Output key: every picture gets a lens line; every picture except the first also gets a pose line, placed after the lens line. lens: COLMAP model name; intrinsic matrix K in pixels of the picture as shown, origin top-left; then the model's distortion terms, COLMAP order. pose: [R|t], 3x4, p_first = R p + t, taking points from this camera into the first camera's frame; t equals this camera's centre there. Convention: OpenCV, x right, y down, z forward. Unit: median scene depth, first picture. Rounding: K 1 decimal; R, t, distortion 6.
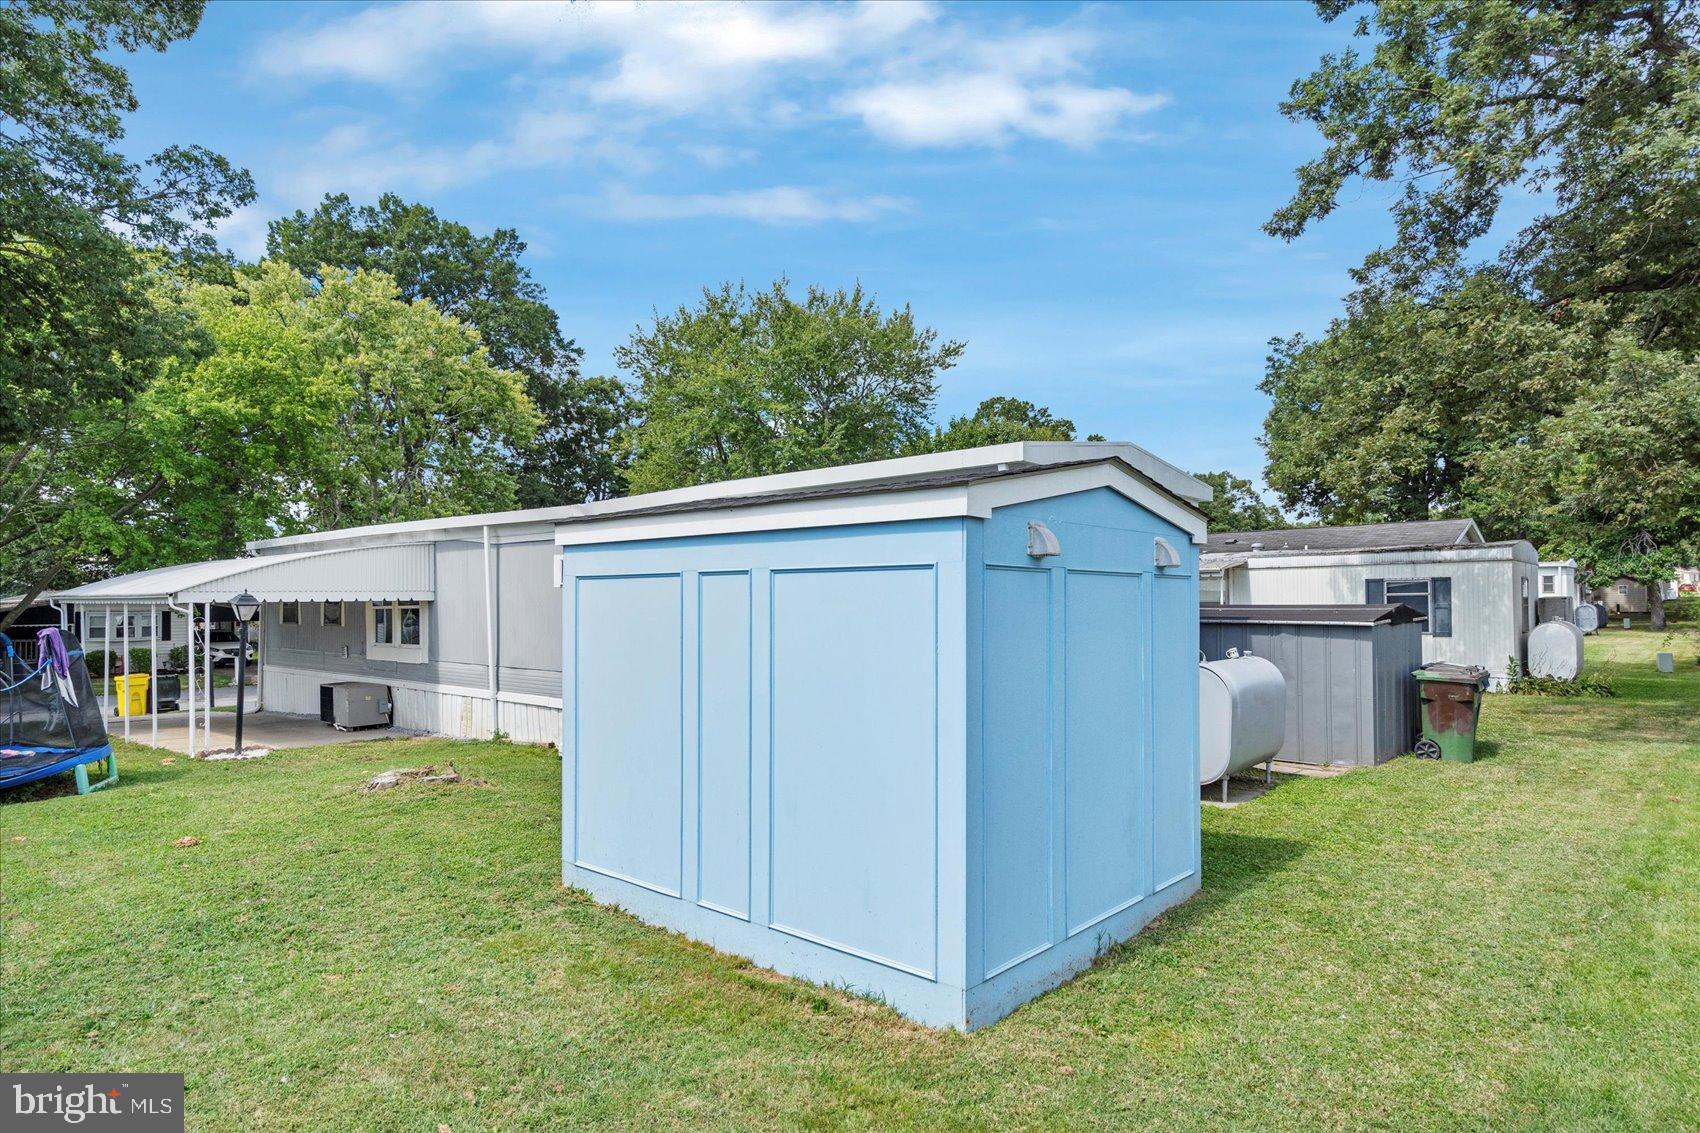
lens RADIAL K [[979.7, 0, 850.0], [0, 979.7, 566.5], [0, 0, 1]] dist [0.095601, 0.001528]
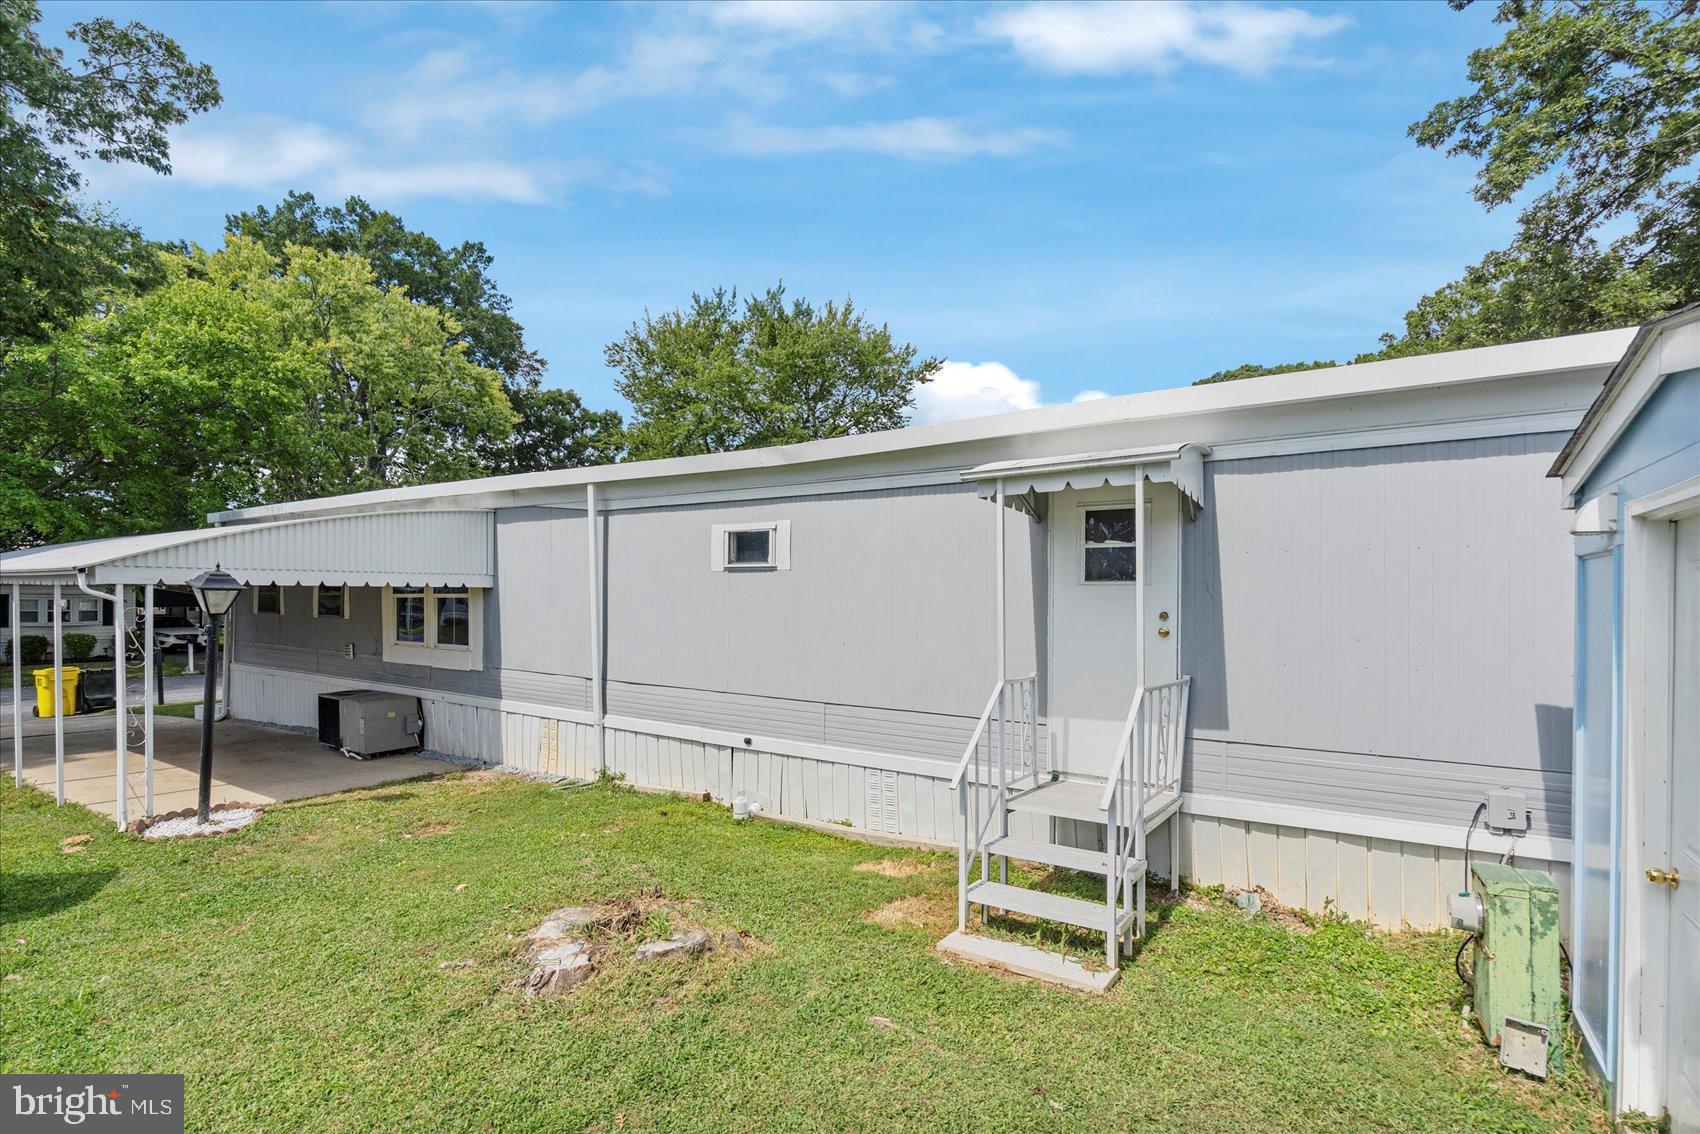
lens RADIAL K [[779.7, 0, 881.7], [0, 779.7, 582.9], [0, 0, 1]] dist [0.045295, -0.000655]
pose [[0.985819, 0.015245, 0.167117, -0.098607], [-0.018548, 0.999662, 0.018222, 0.006291], [-0.166782, -0.021063, 0.985769, 0.158539]]
